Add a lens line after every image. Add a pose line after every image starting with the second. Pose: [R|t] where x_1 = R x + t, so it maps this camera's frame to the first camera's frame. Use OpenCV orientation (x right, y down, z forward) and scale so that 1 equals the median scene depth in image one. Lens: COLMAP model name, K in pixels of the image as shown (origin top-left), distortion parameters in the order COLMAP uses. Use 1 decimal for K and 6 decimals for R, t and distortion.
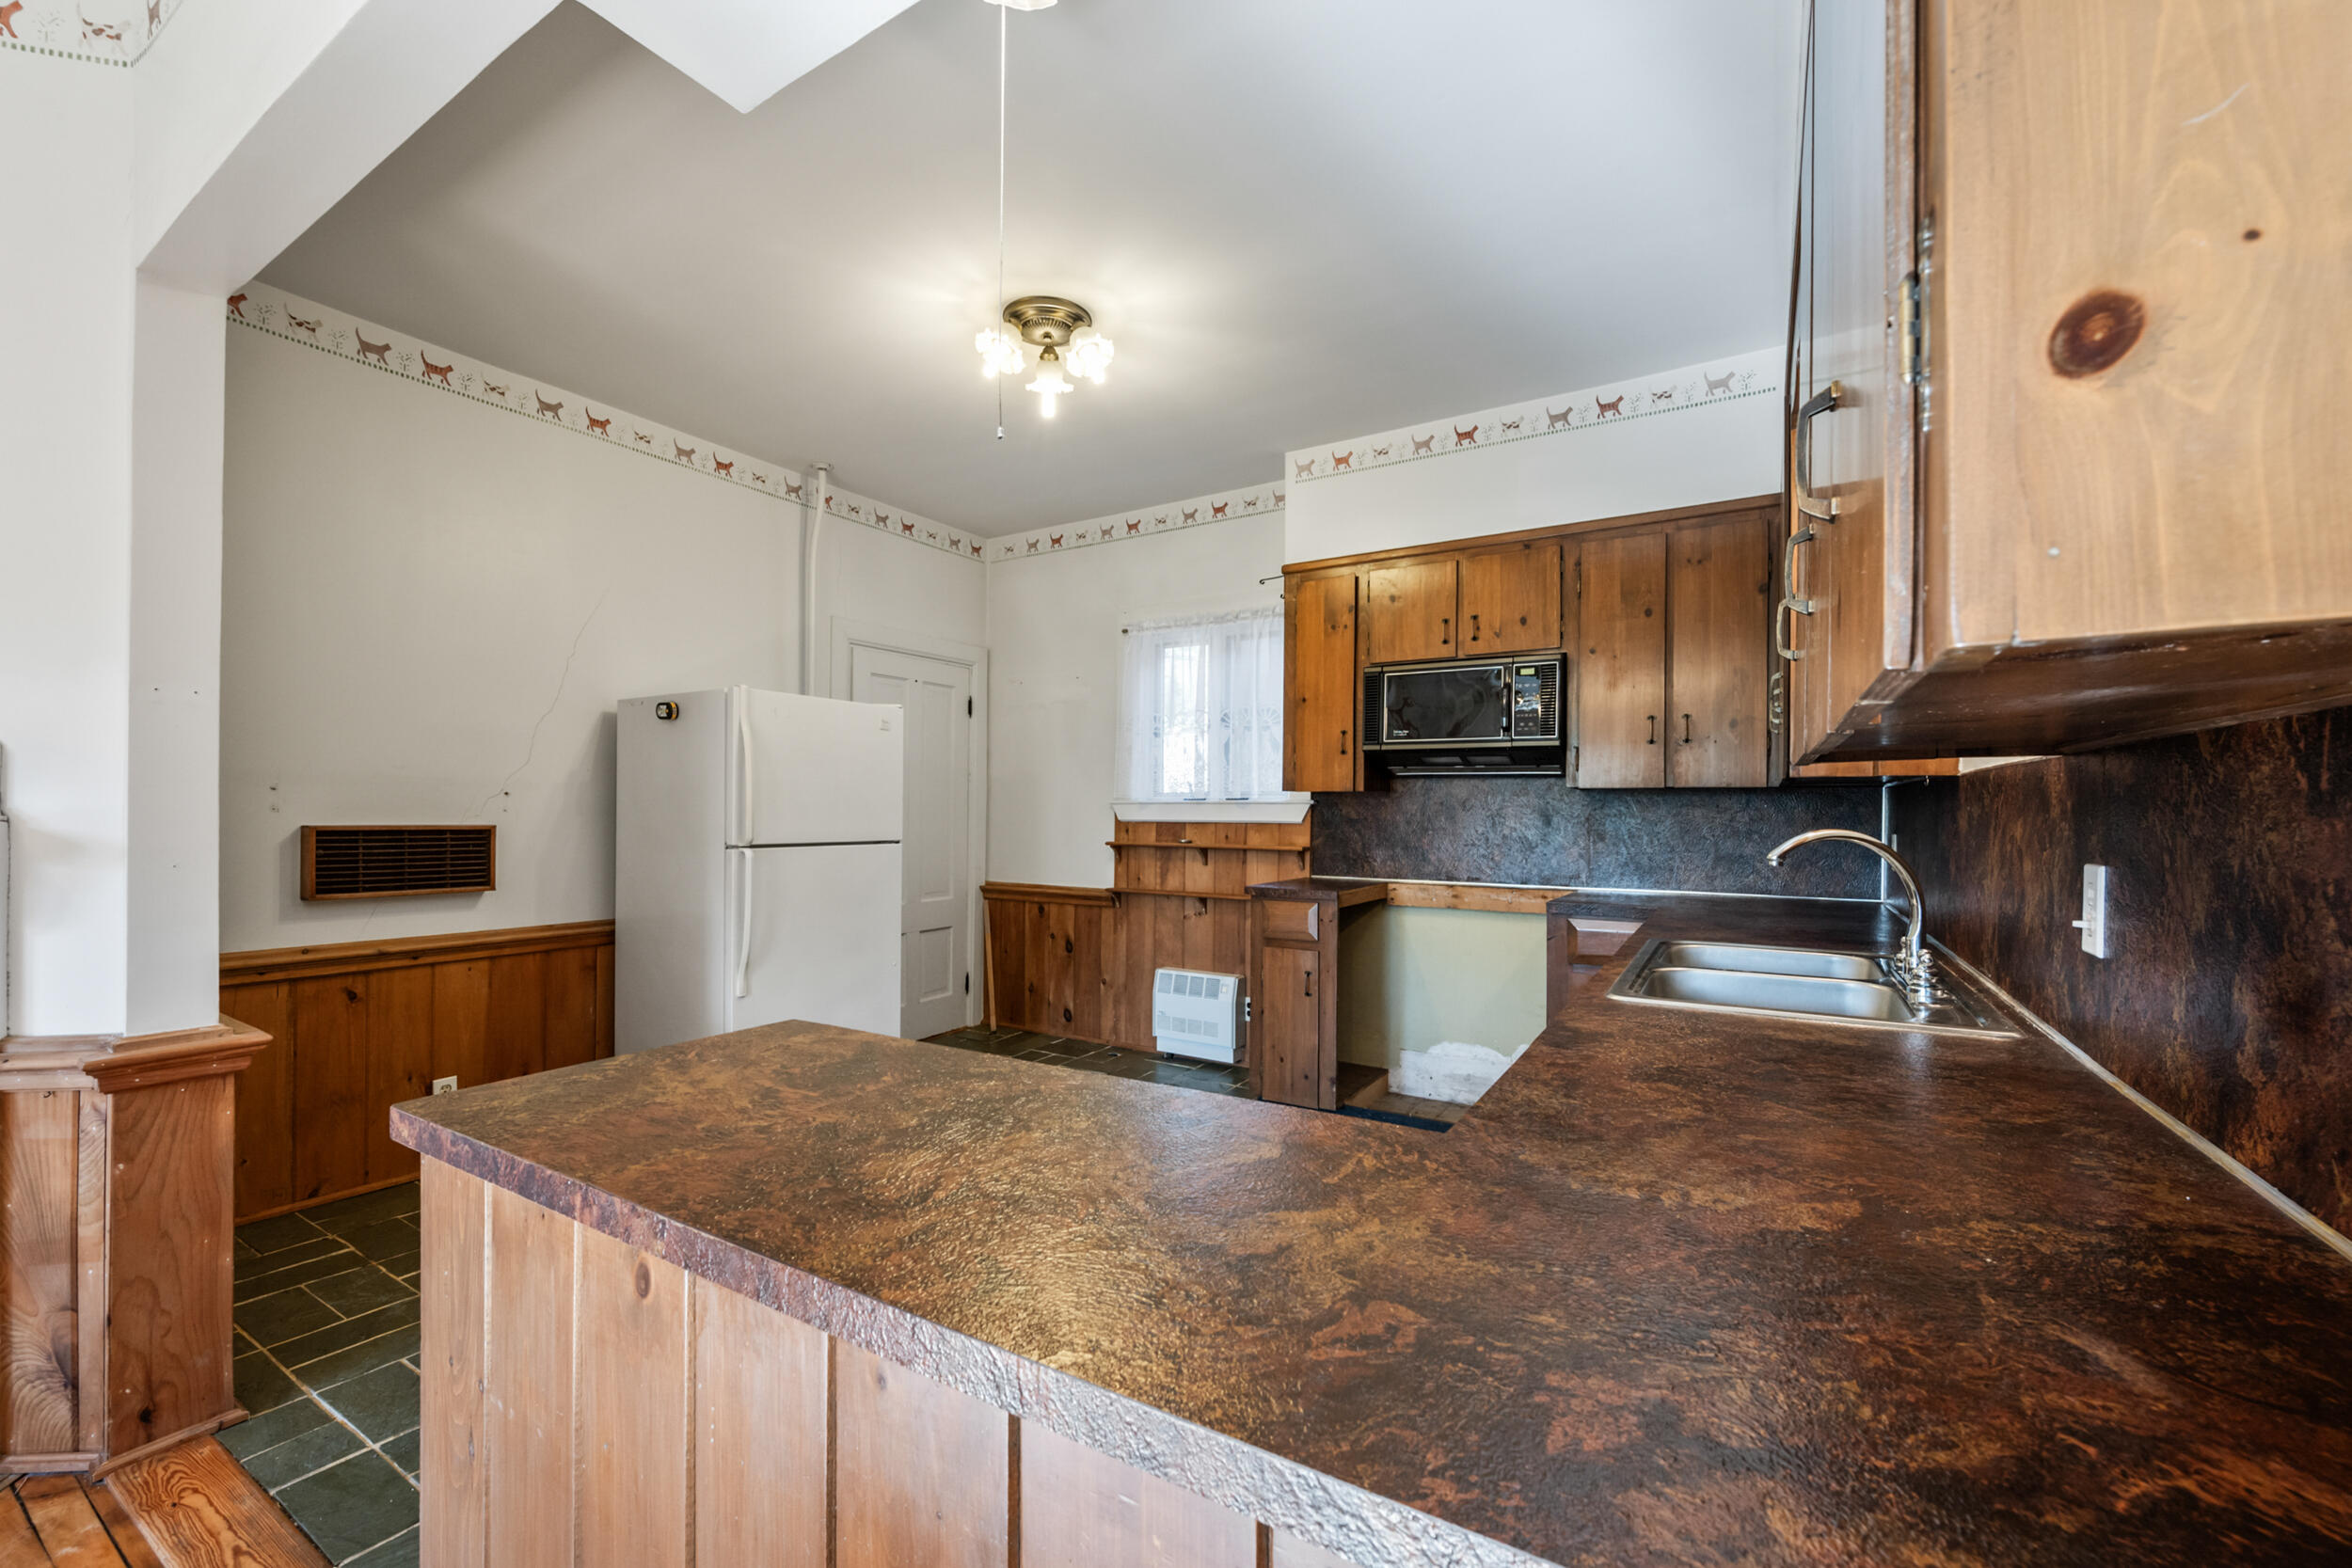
lens RADIAL K [[951.9, 0, 1177.8], [0, 951.9, 802.6], [0, 0, 1]] dist [-0.002218, 0.000567]
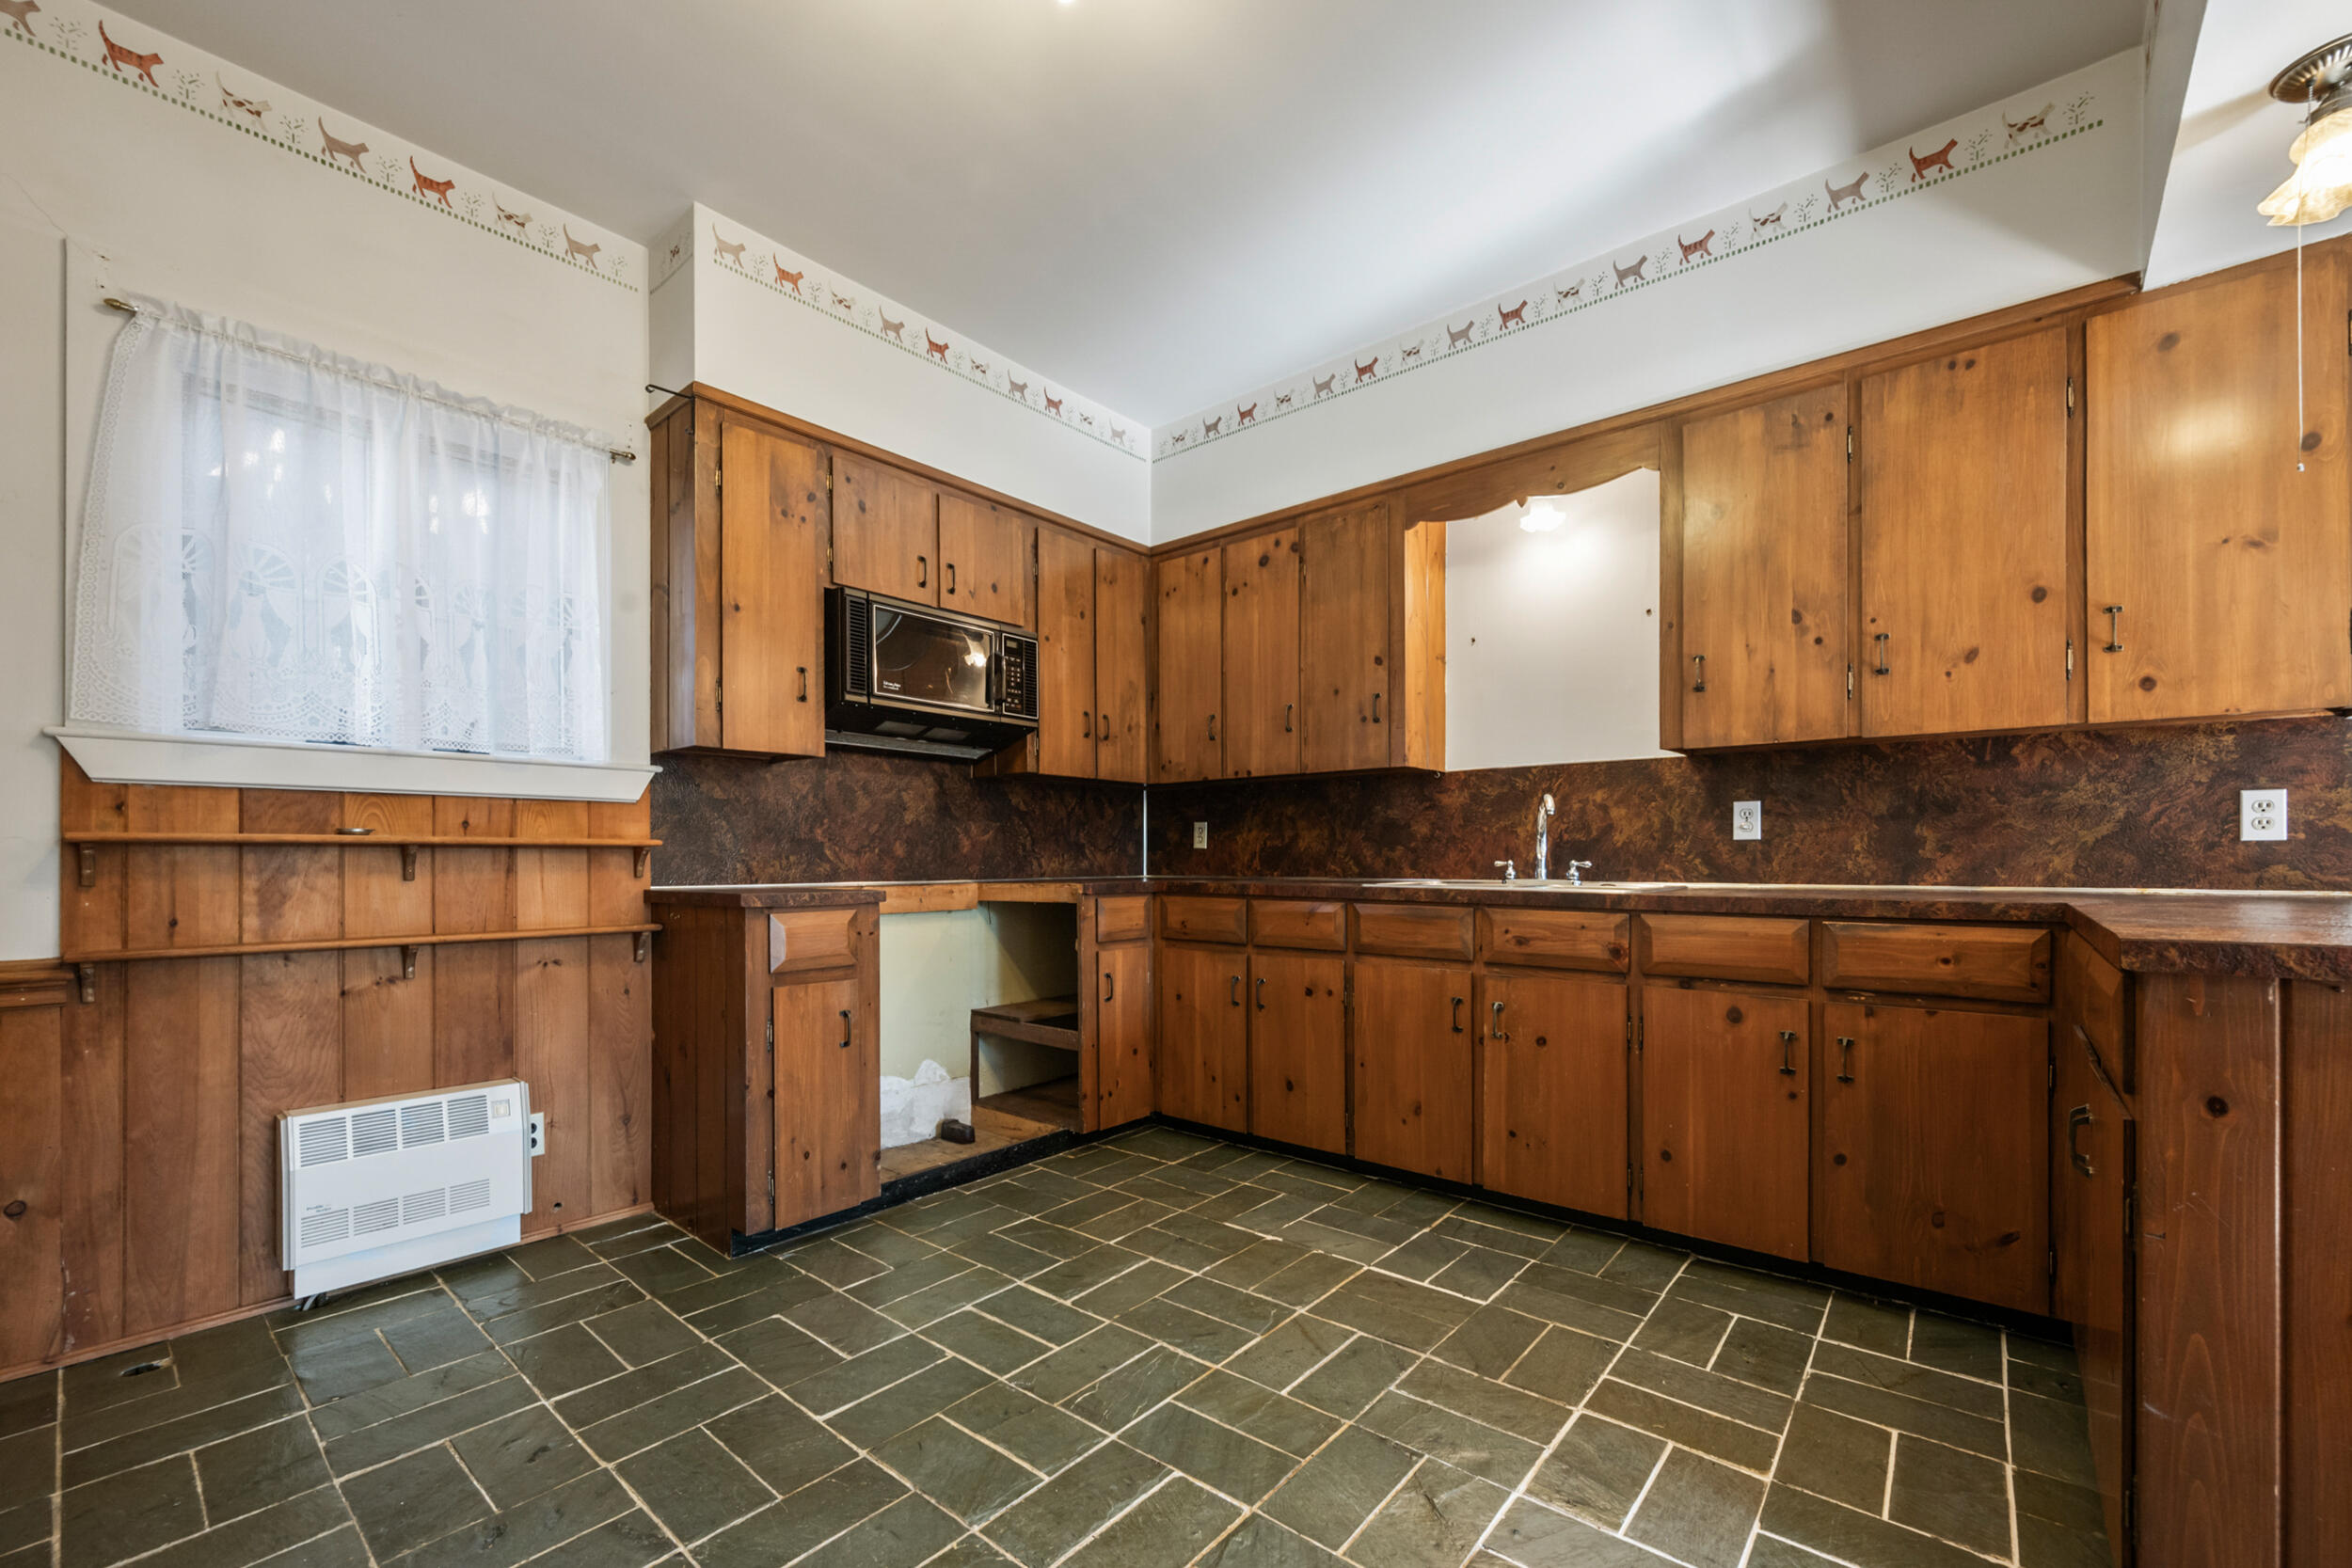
lens RADIAL K [[951.9, 0, 1148.2], [0, 951.9, 862.0], [0, 0, 1]] dist [-0.002218, 0.000567]
pose [[0.169986, 0.002031, 0.985444, -0.413121], [0.004168, 0.999987, -0.002780, 0.061781], [-0.985438, 0.004580, 0.169975, 0.557049]]
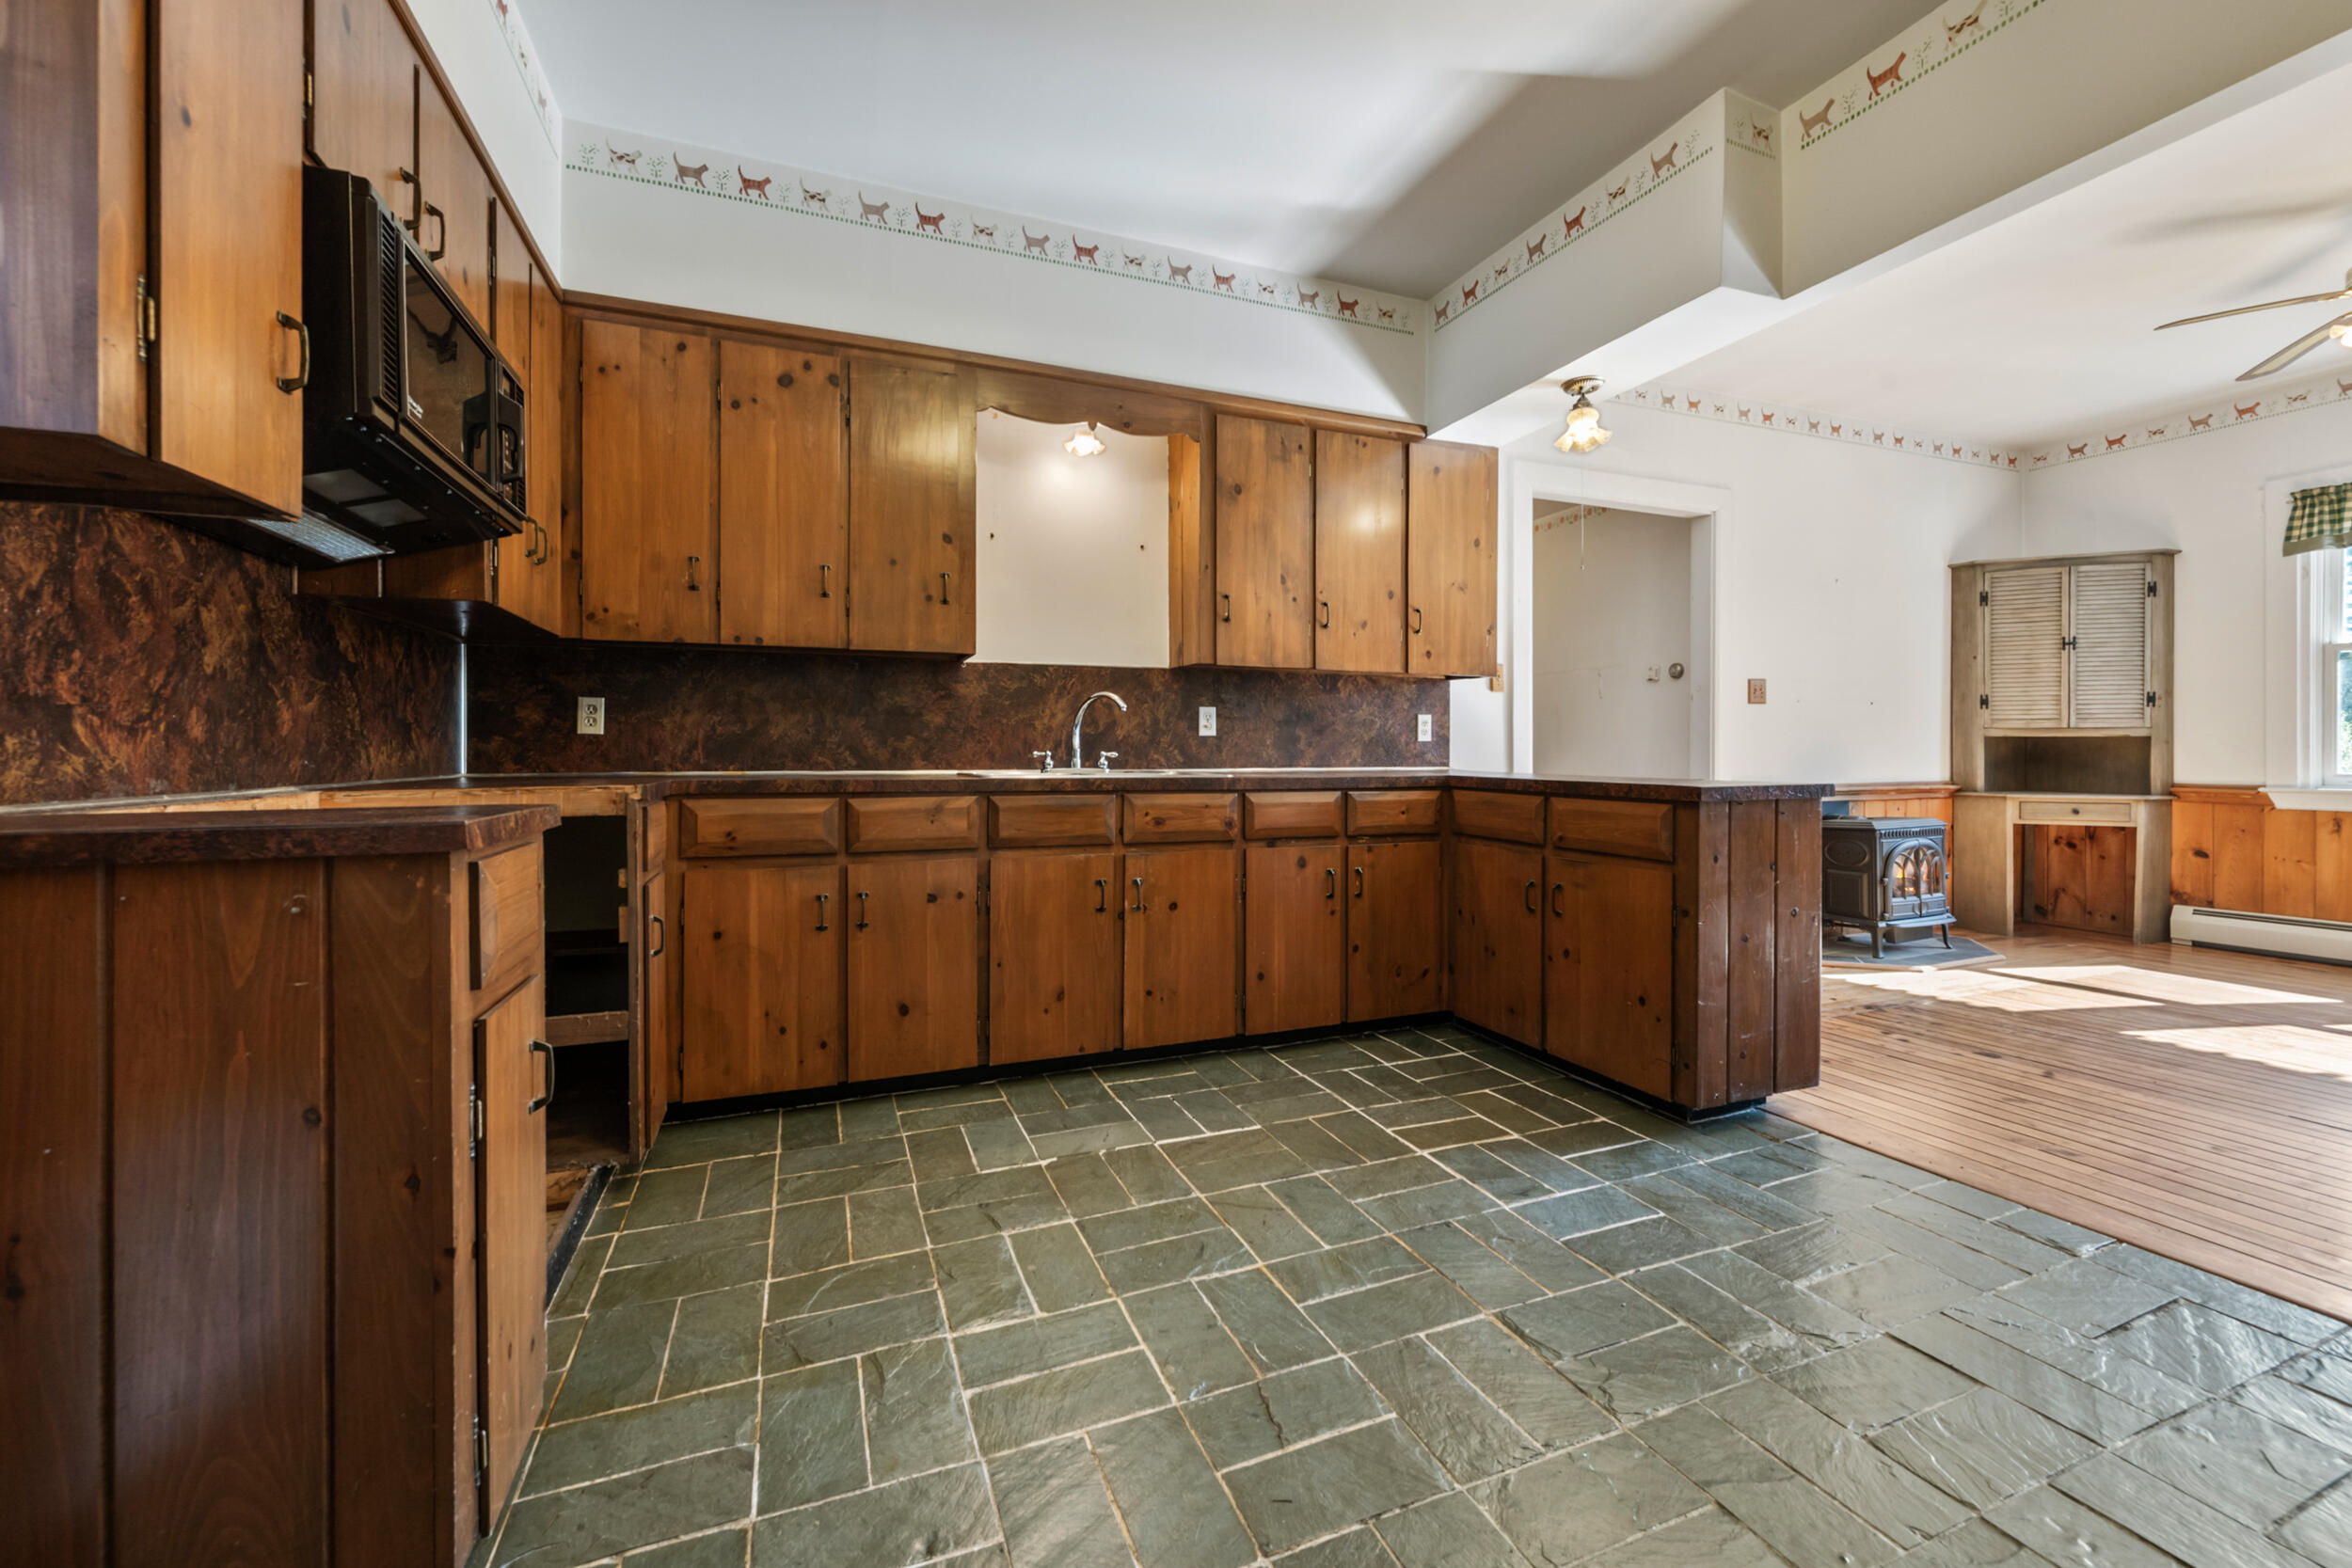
lens RADIAL K [[951.9, 0, 1181.8], [0, 951.9, 757.4], [0, 0, 1]] dist [-0.002218, 0.000567]
pose [[-0.798579, 0.000753, 0.601889, -0.216819], [0.005642, 0.999965, 0.006235, 0.060603], [-0.601863, 0.008375, -0.798555, 0.945328]]
